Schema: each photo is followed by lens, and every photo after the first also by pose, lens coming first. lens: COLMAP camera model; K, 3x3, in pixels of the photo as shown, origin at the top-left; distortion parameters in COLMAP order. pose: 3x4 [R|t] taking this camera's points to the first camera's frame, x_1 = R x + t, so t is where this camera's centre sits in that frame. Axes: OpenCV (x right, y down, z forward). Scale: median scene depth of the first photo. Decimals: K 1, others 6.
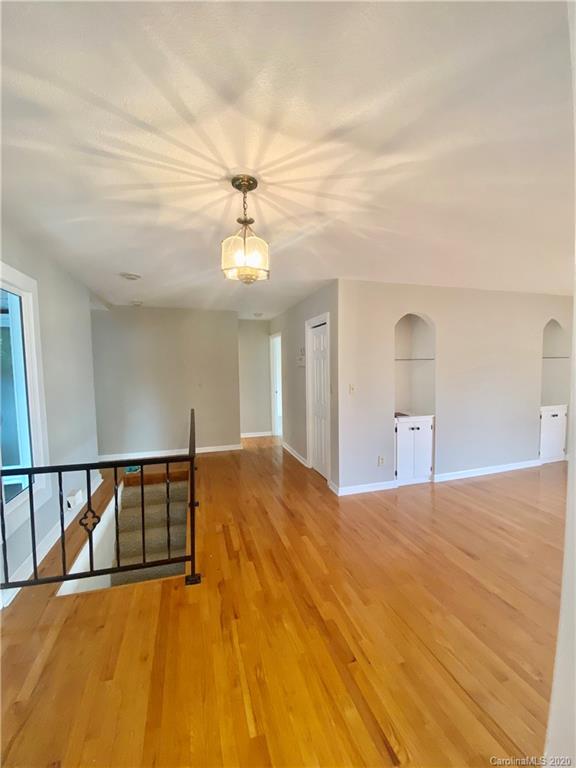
lens RADIAL K [[307.5, 0, 288.0], [0, 307.5, 384.0], [0, 0, 1]] dist [0.001309, -0.011691]
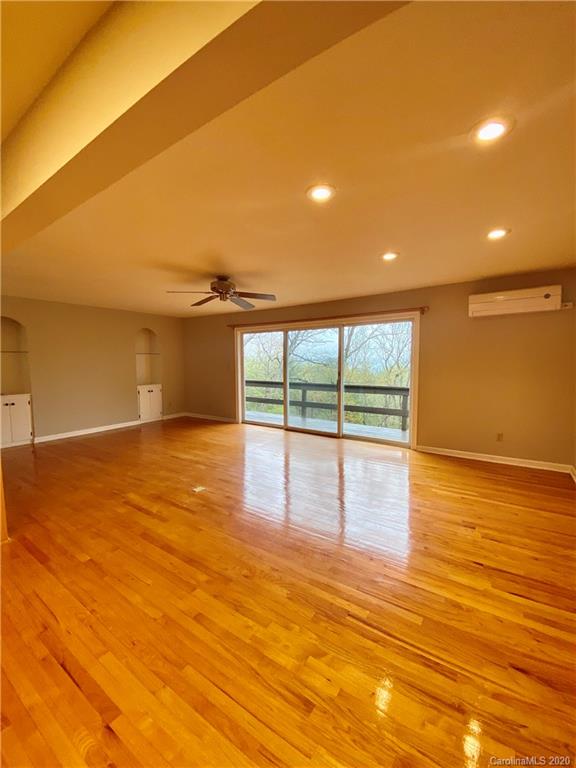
lens RADIAL K [[307.5, 0, 288.0], [0, 307.5, 384.0], [0, 0, 1]] dist [0.001309, -0.011691]
pose [[0.792475, -0.030732, 0.609130, 0.547305], [0.017949, 0.999472, 0.027074, 0.042261], [-0.609641, -0.010522, 0.792608, -0.741430]]
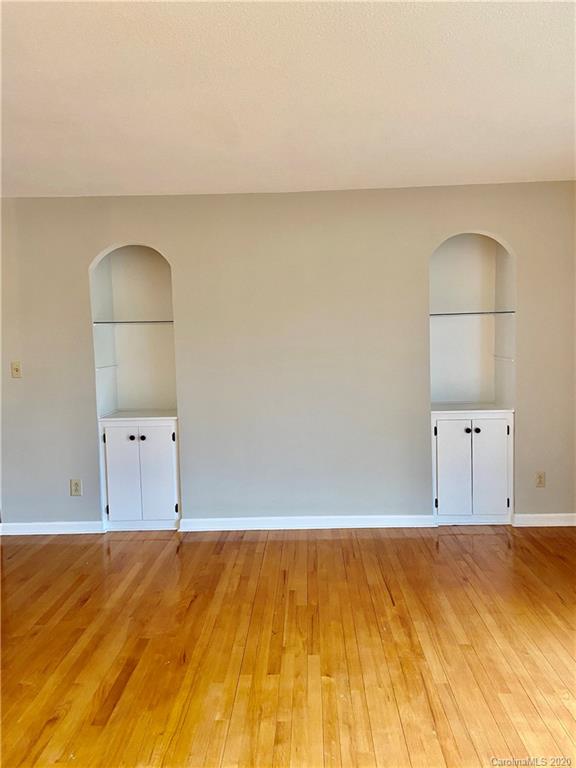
lens RADIAL K [[577.2, 0, 288.0], [0, 577.2, 384.0], [0, 0, 1]] dist [0.005420, 0.002307]
pose [[0.940881, 0.022414, -0.337995, 1.033838], [-0.007911, 0.998990, 0.044227, -0.011087], [0.338645, -0.038938, 0.940108, 0.046513]]
